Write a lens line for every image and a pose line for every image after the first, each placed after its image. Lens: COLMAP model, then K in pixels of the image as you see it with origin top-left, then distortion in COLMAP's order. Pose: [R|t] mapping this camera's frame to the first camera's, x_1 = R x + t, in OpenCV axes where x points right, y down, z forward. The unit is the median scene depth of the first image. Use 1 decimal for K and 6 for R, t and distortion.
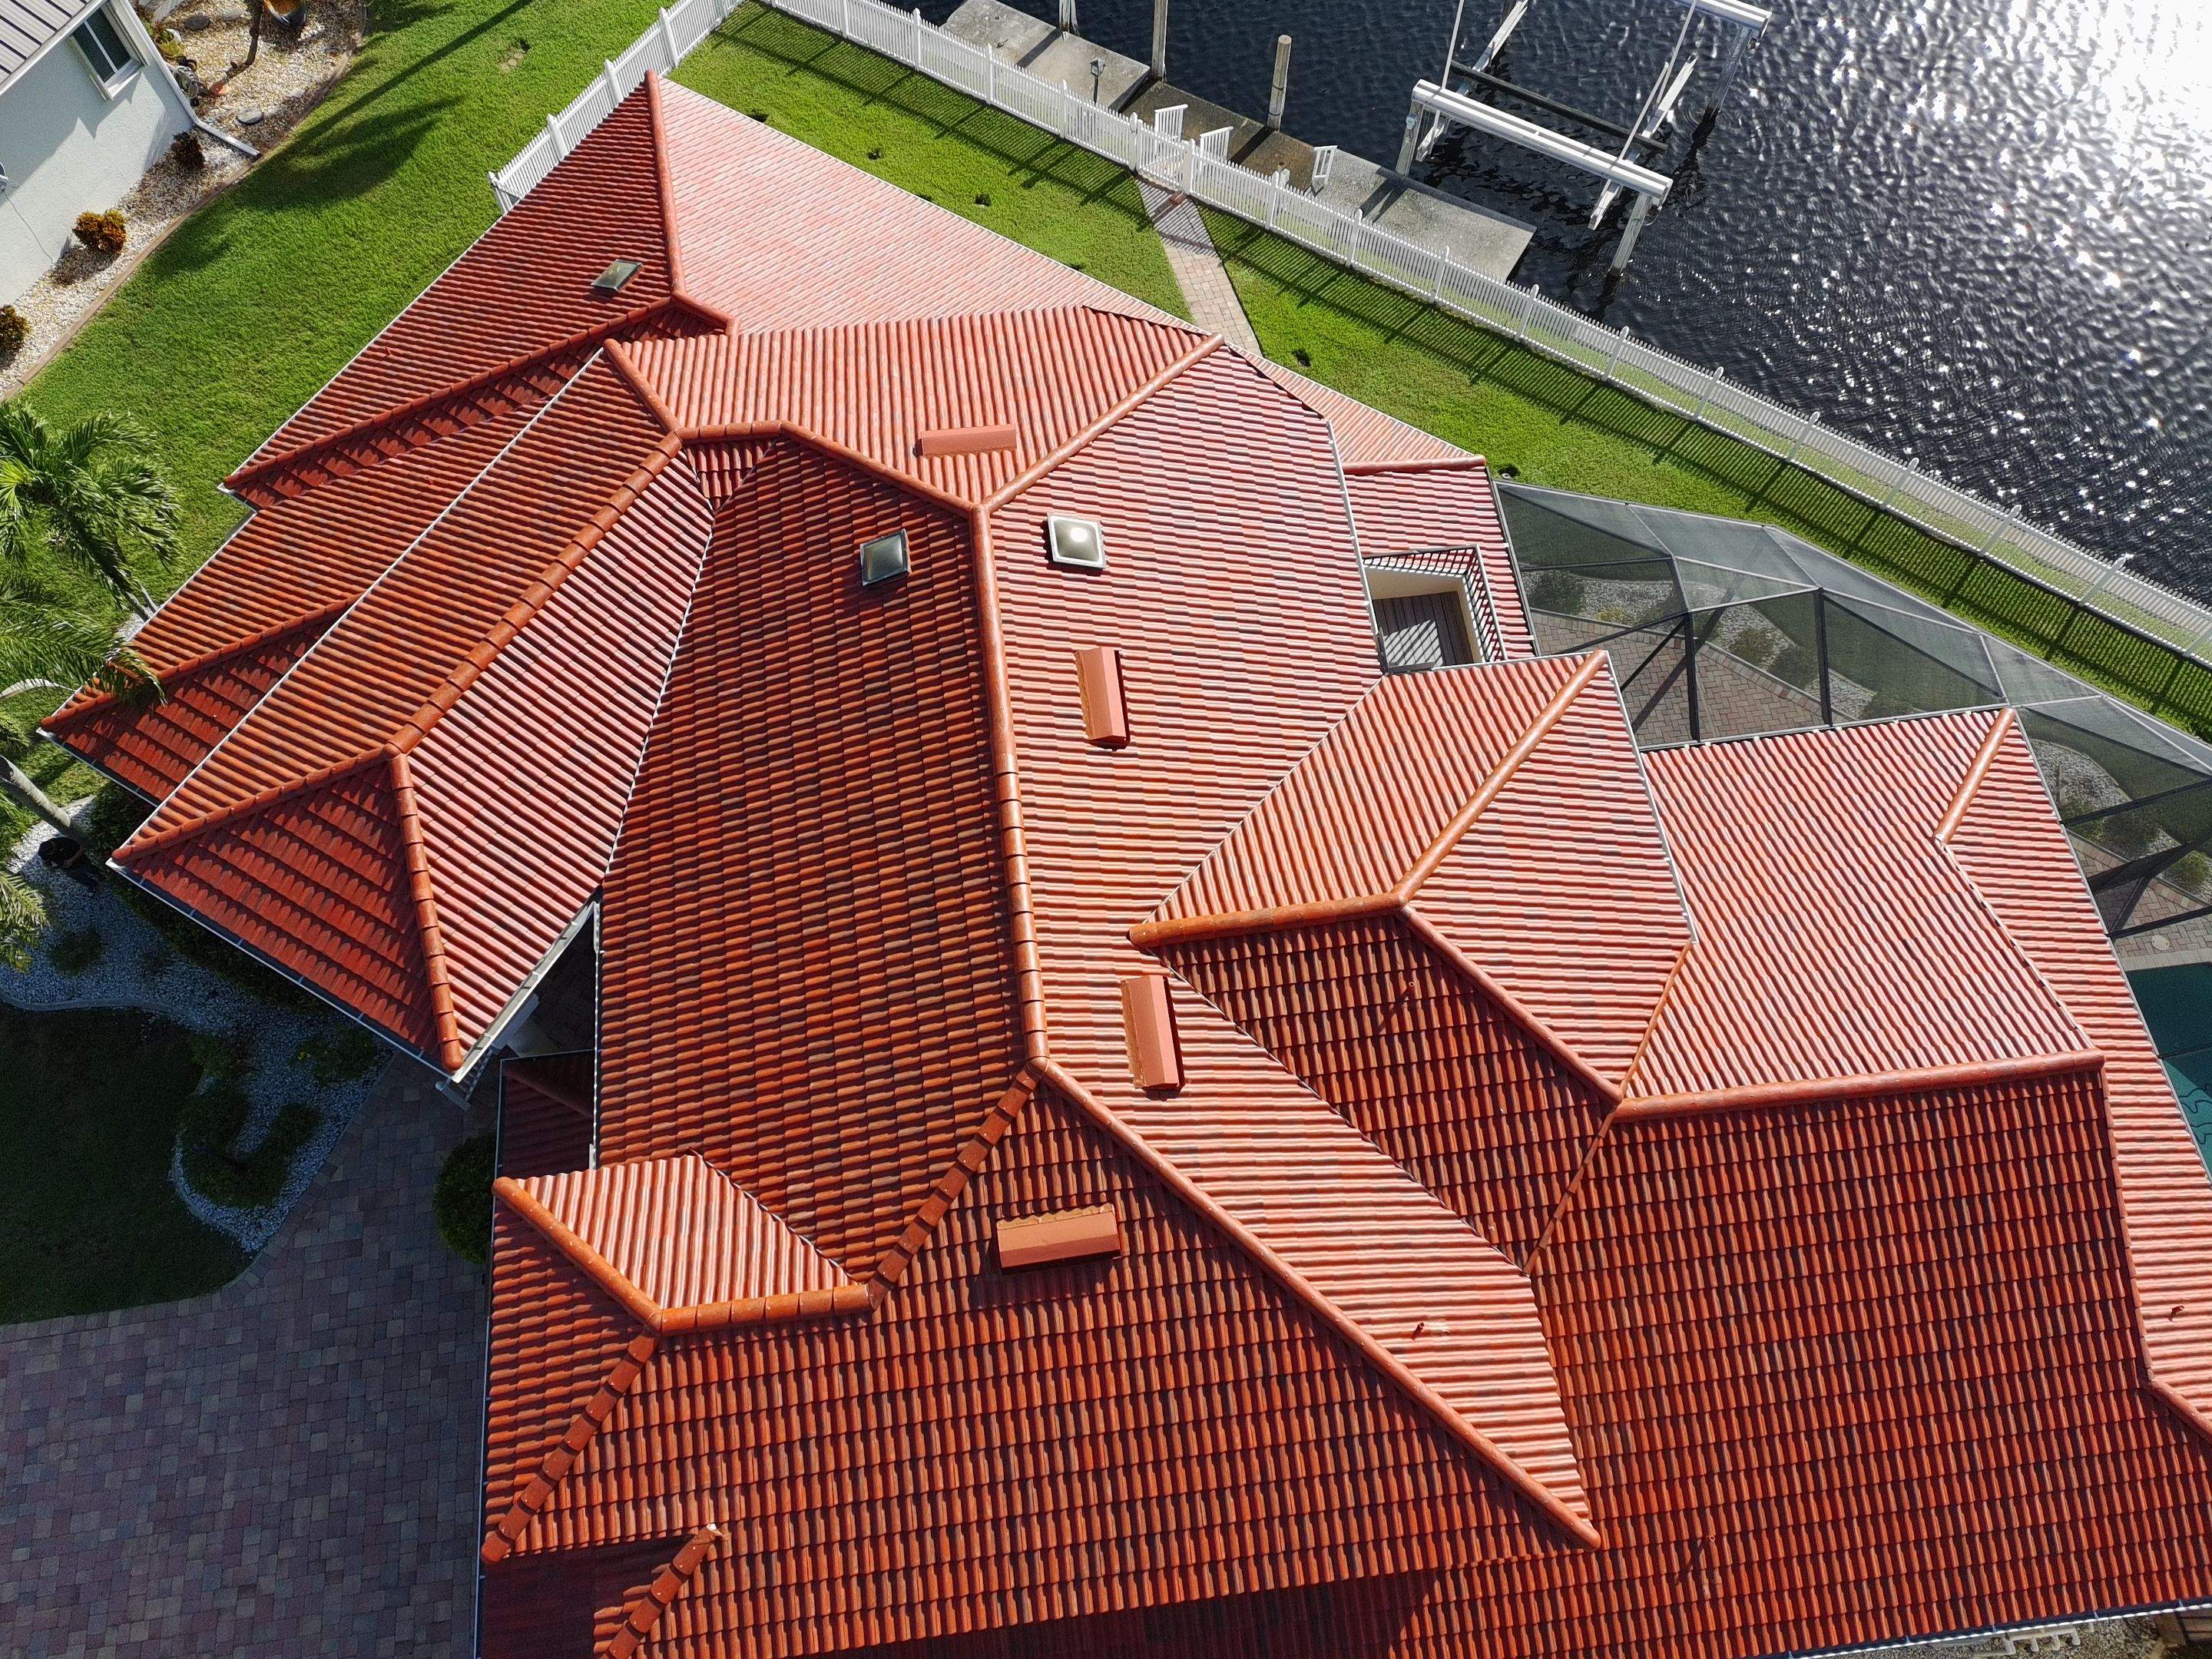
lens RADIAL K [[1625.0, 0, 1104.1], [0, 1625.0, 823.6], [0, 0, 1]] dist [0.083303, -0.071416]
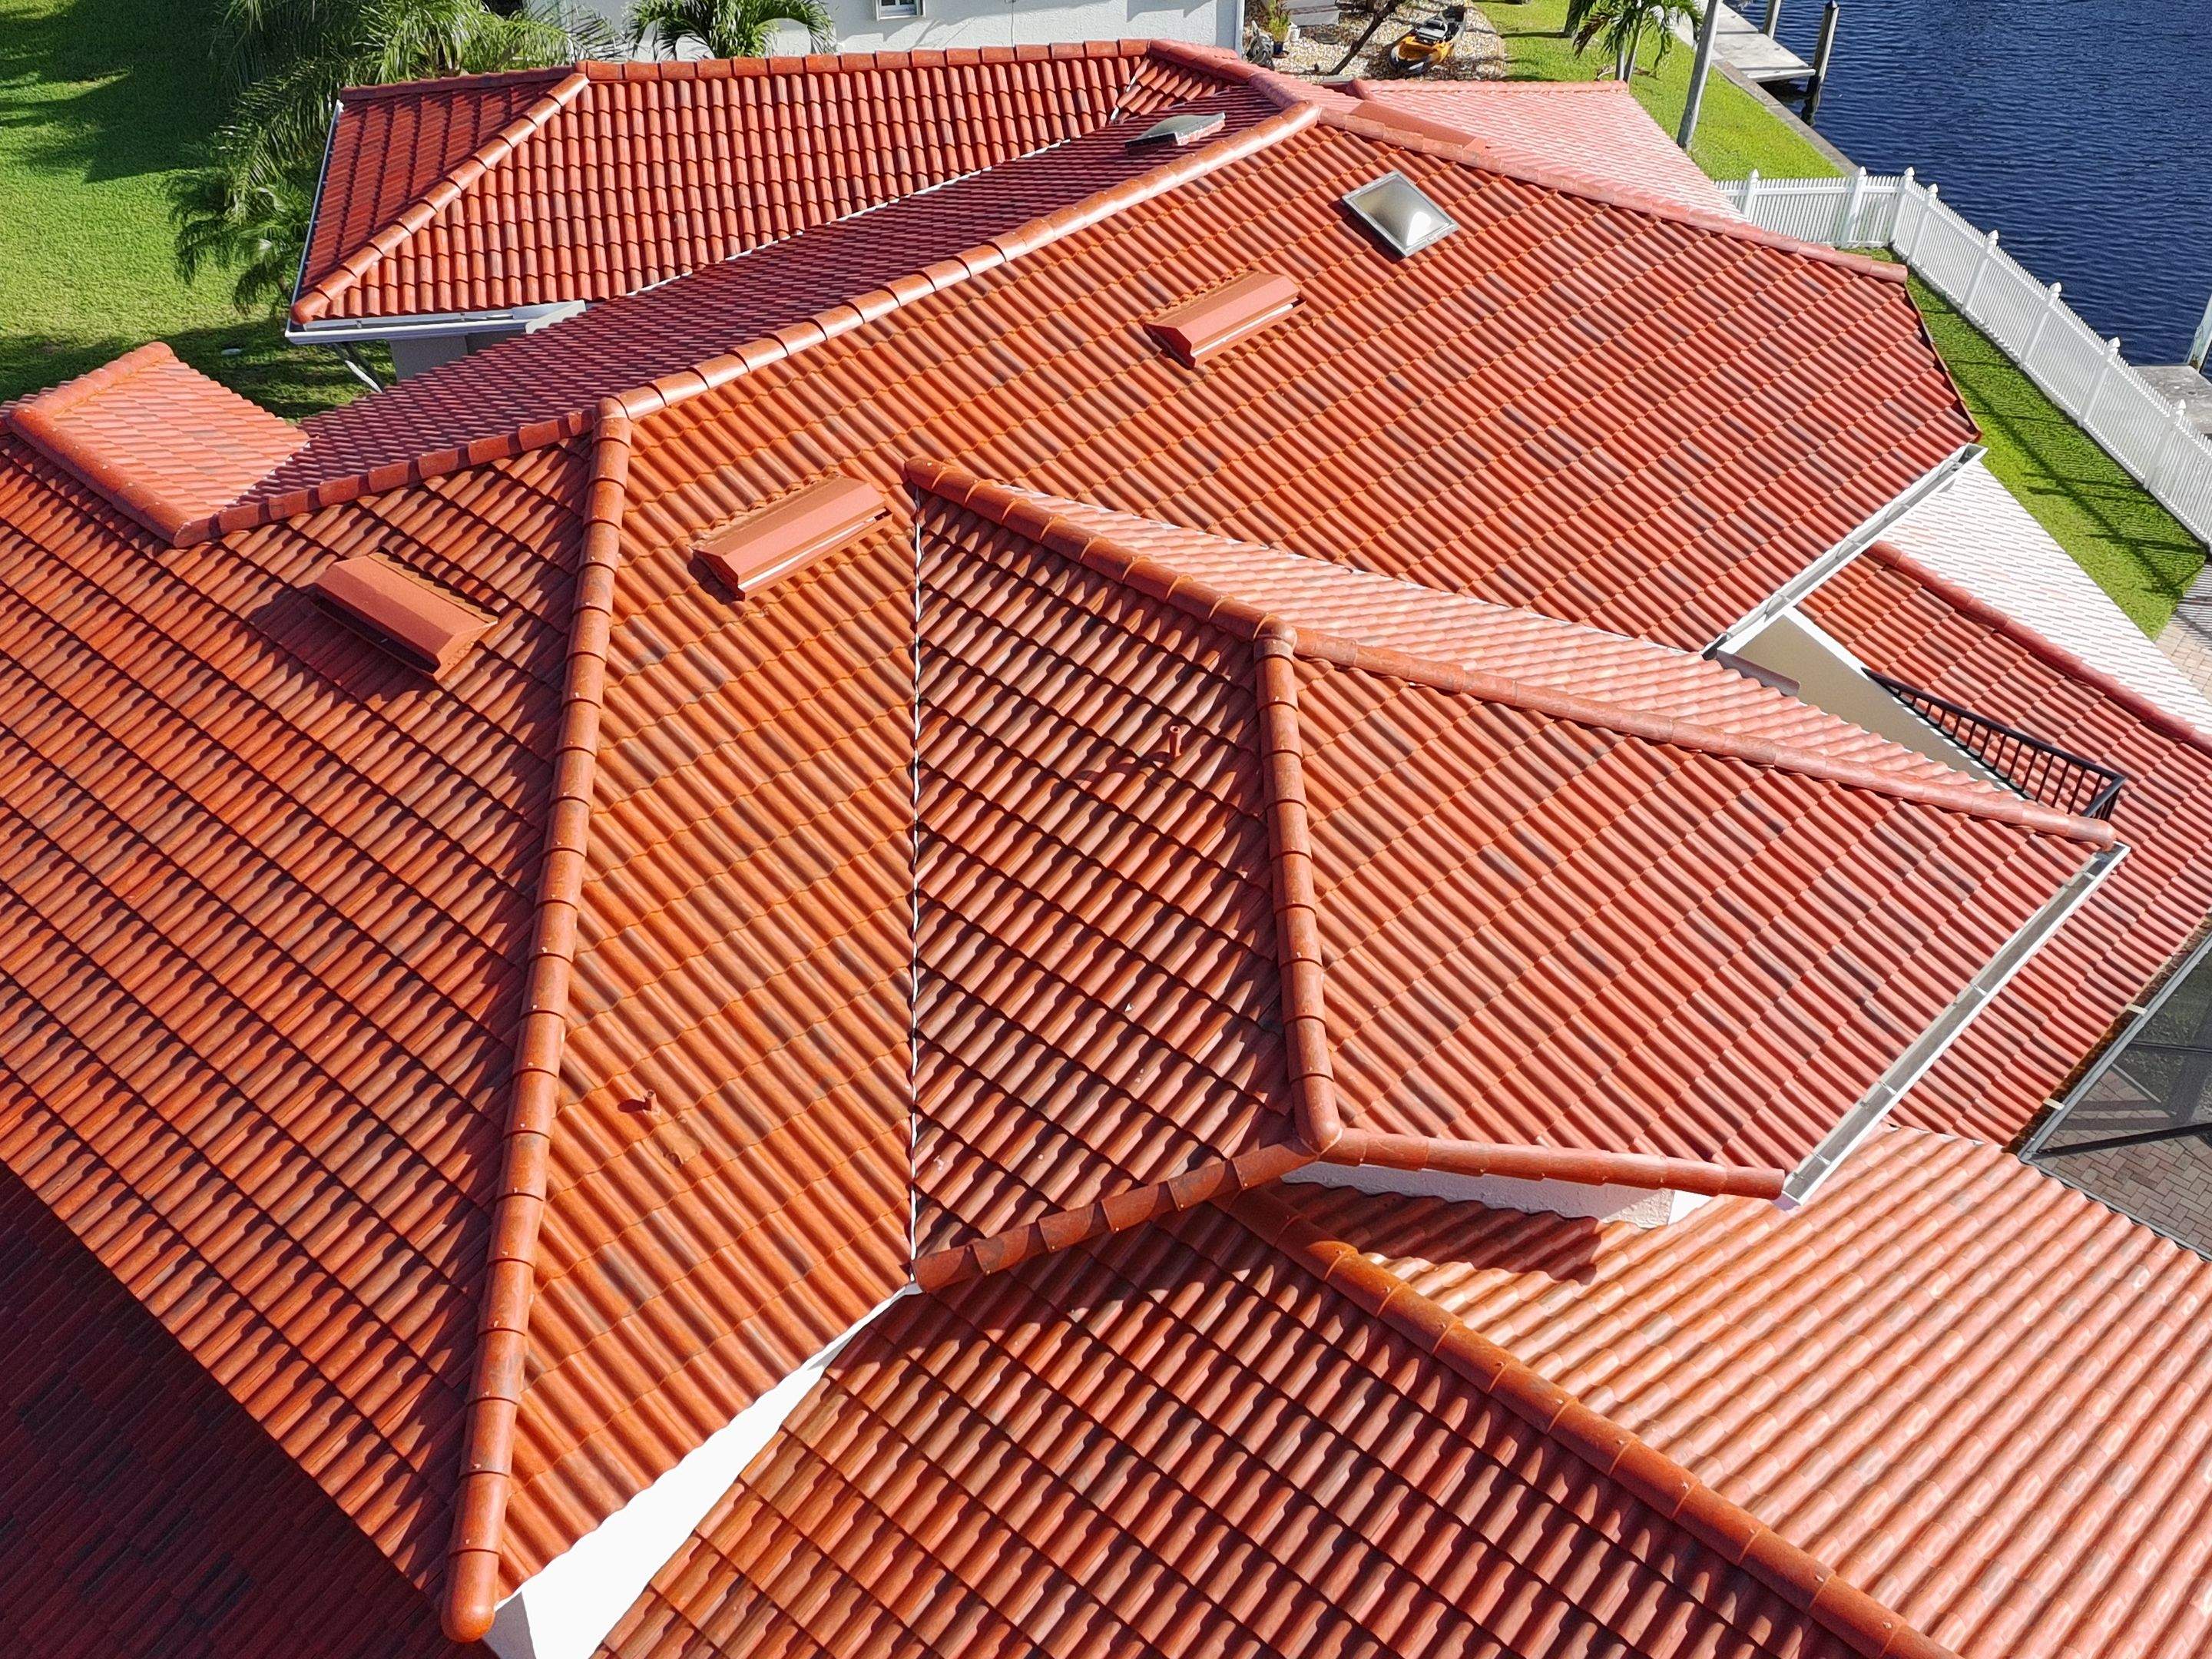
lens RADIAL K [[2235.5, 0, 1097.9], [0, 2235.5, 831.9], [0, 0, 1]] dist [0.060578, 0.000000]
pose [[0.646643, 0.475896, -0.596134, 0.604504], [-0.689761, 0.698503, -0.190585, 0.270363], [0.325703, 0.534431, 0.779937, 0.455745]]
